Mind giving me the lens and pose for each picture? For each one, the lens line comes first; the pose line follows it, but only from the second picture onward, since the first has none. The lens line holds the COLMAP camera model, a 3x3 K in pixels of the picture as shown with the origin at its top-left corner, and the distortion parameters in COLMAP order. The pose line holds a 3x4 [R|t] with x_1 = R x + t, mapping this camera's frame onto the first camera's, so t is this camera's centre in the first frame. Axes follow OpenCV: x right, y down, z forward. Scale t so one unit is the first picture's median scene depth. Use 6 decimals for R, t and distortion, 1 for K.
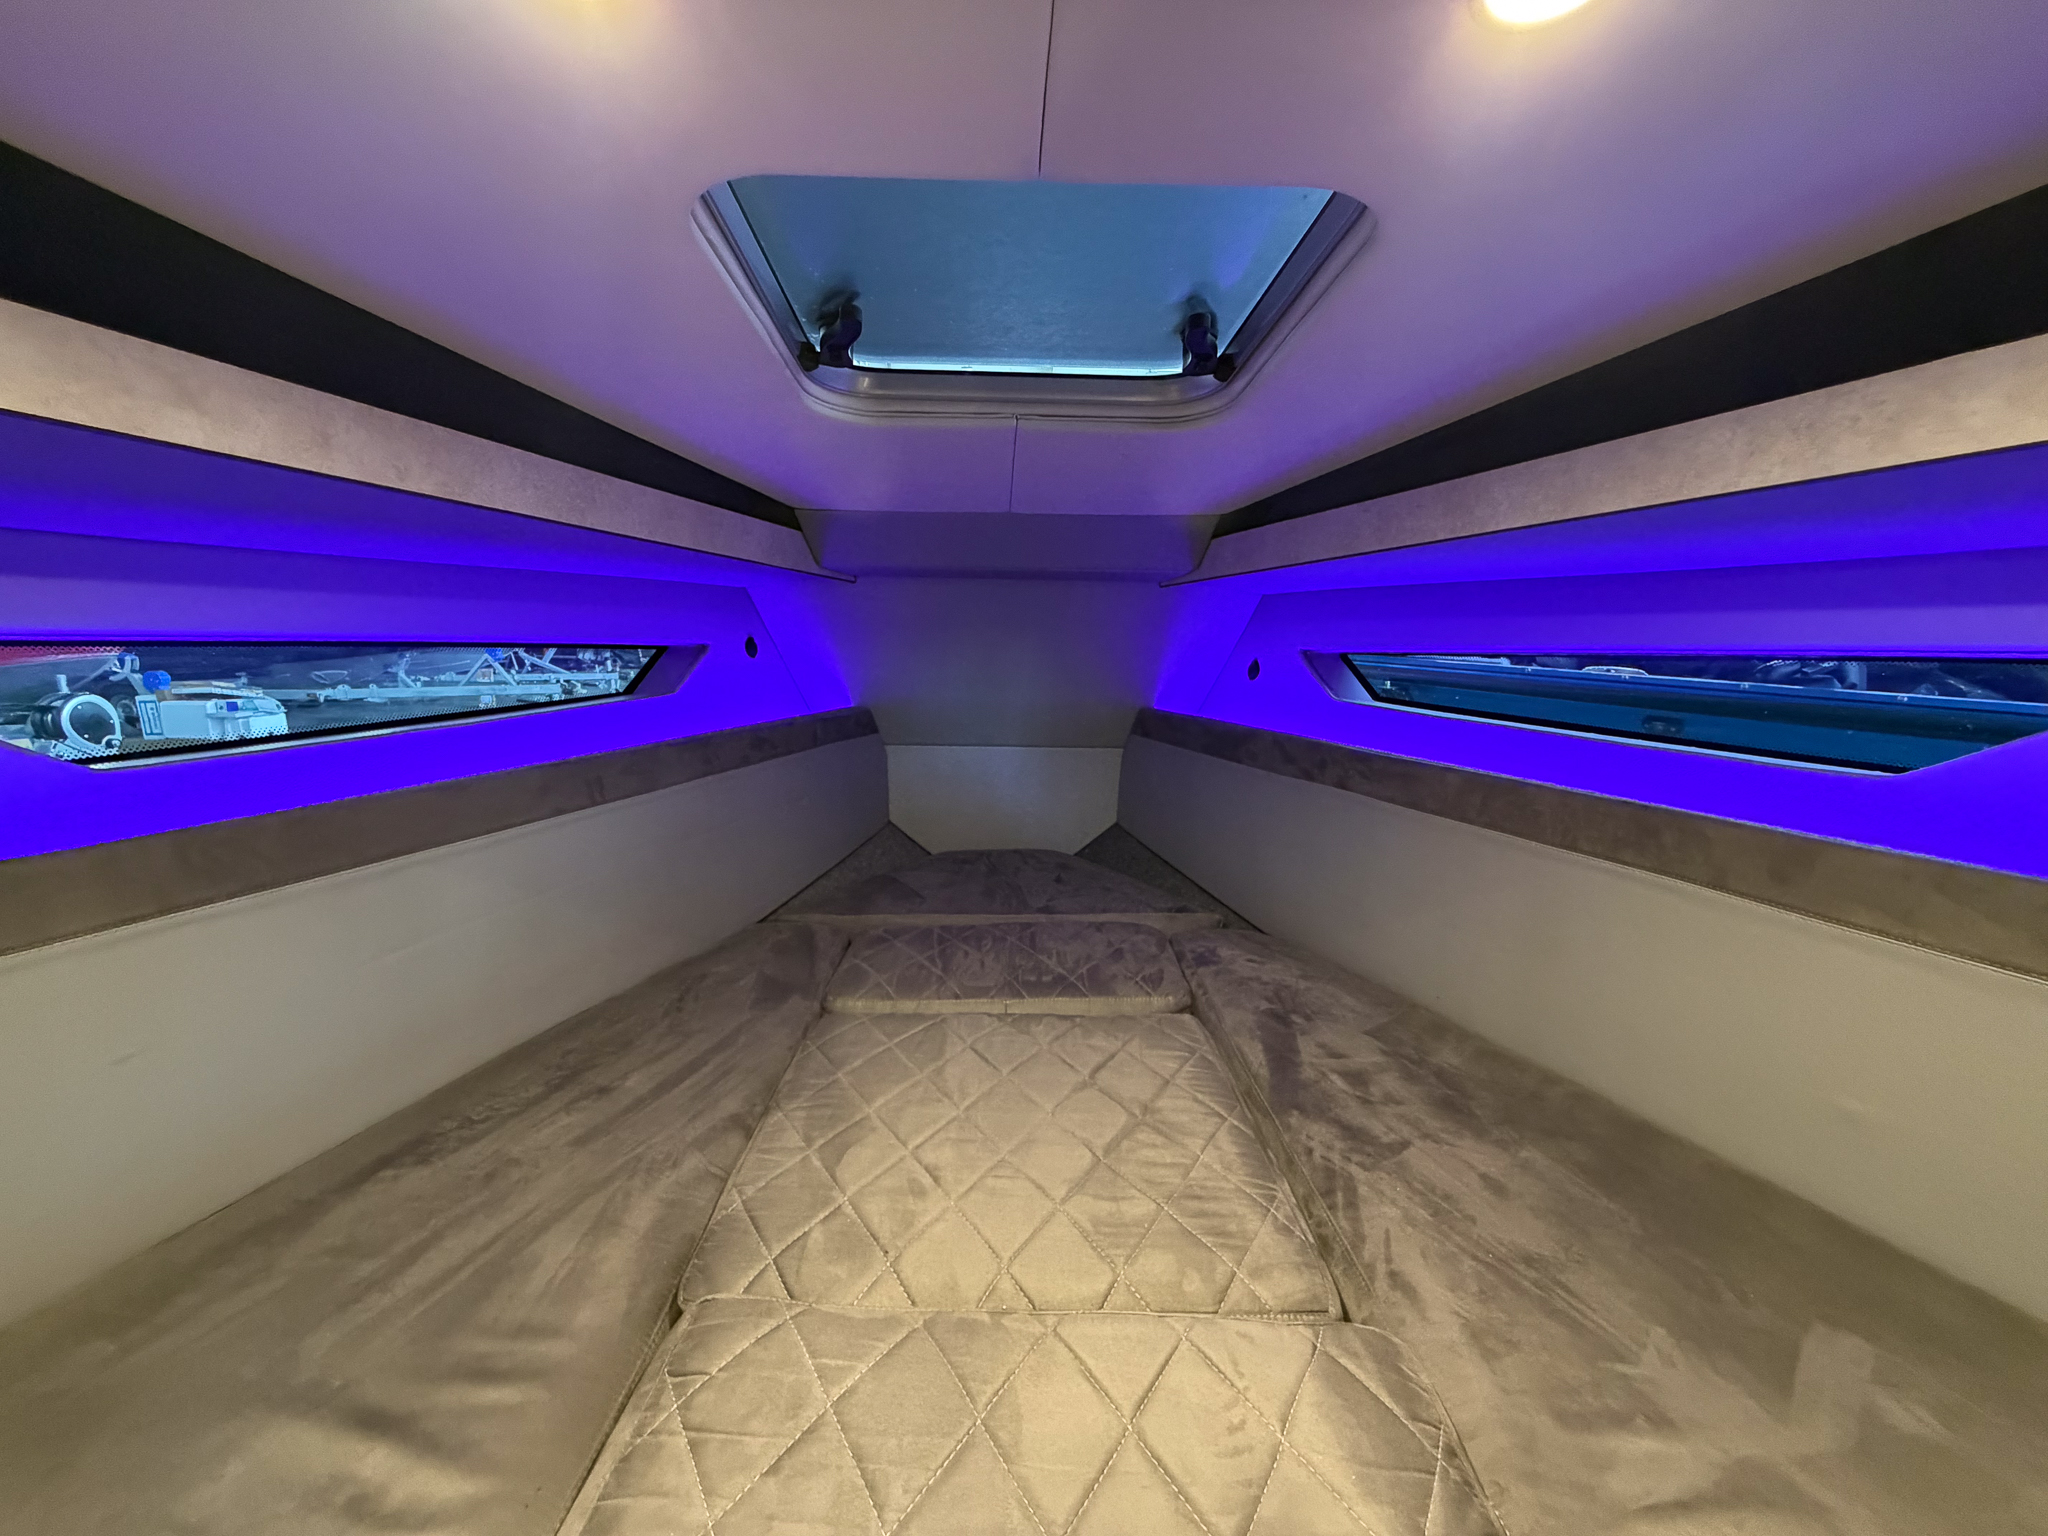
lens RADIAL K [[817.4, 0, 1020.6], [0, 817.4, 766.2], [0, 0, 1]] dist [-0.000537, 0.000201]
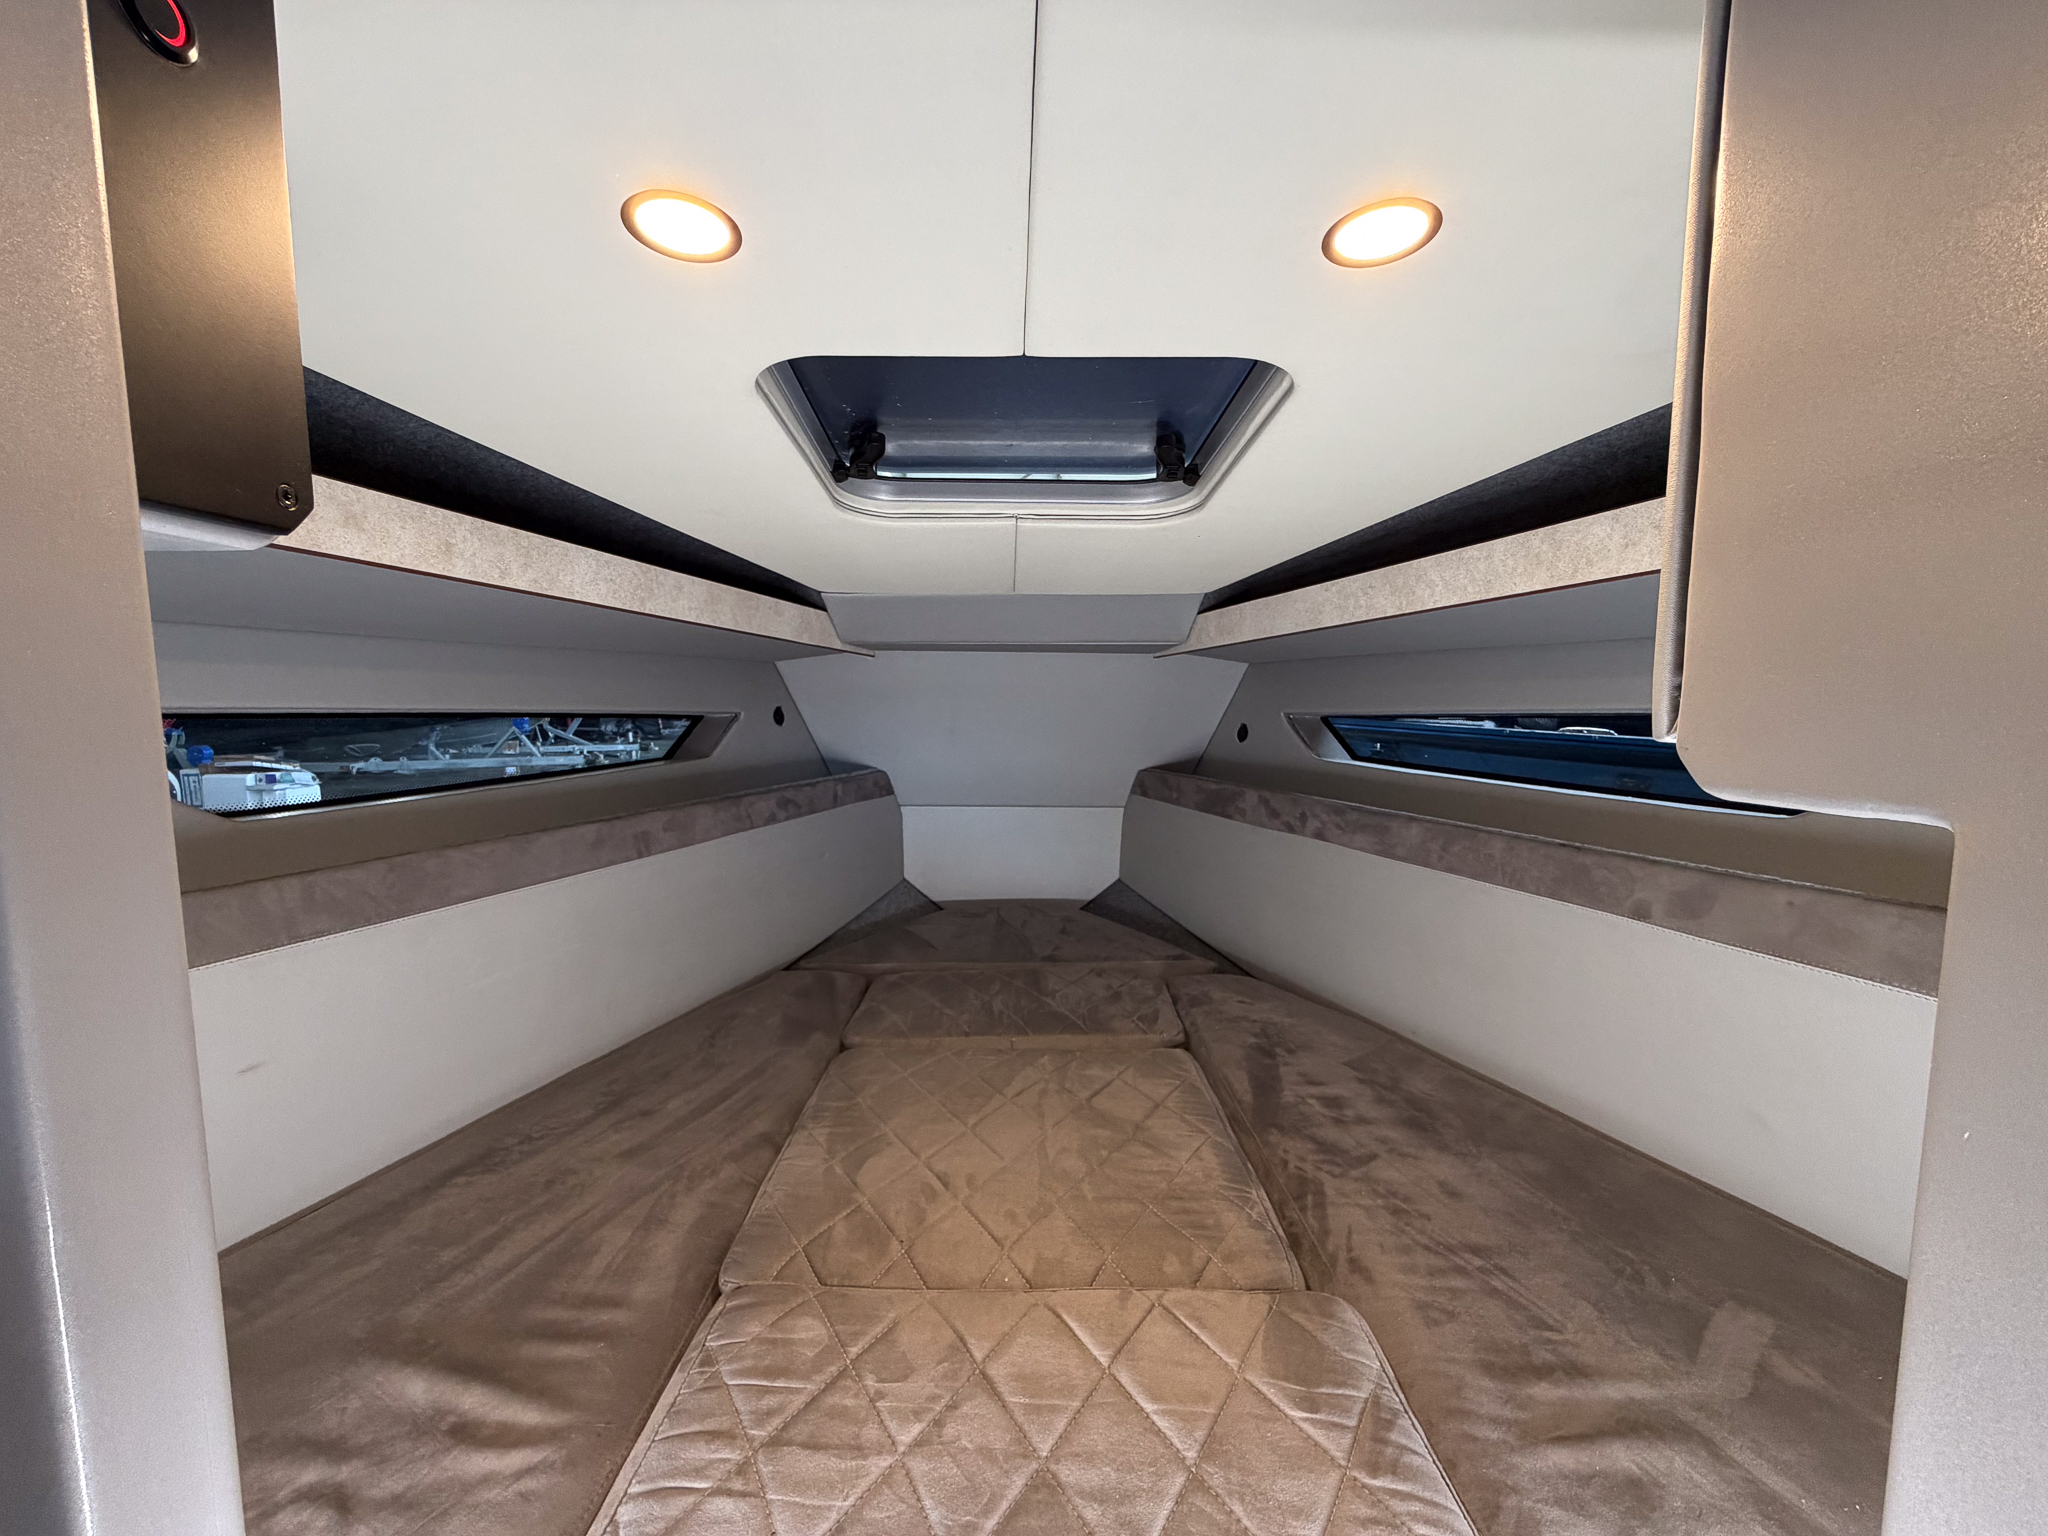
lens RADIAL K [[817.4, 0, 1020.6], [0, 817.4, 766.2], [0, 0, 1]] dist [-0.000537, 0.000201]
pose [[0.999847, -0.008194, -0.015430, 0.012327], [0.006883, 0.996508, -0.083210, 0.018086], [0.016058, 0.083091, 0.996413, -0.098171]]
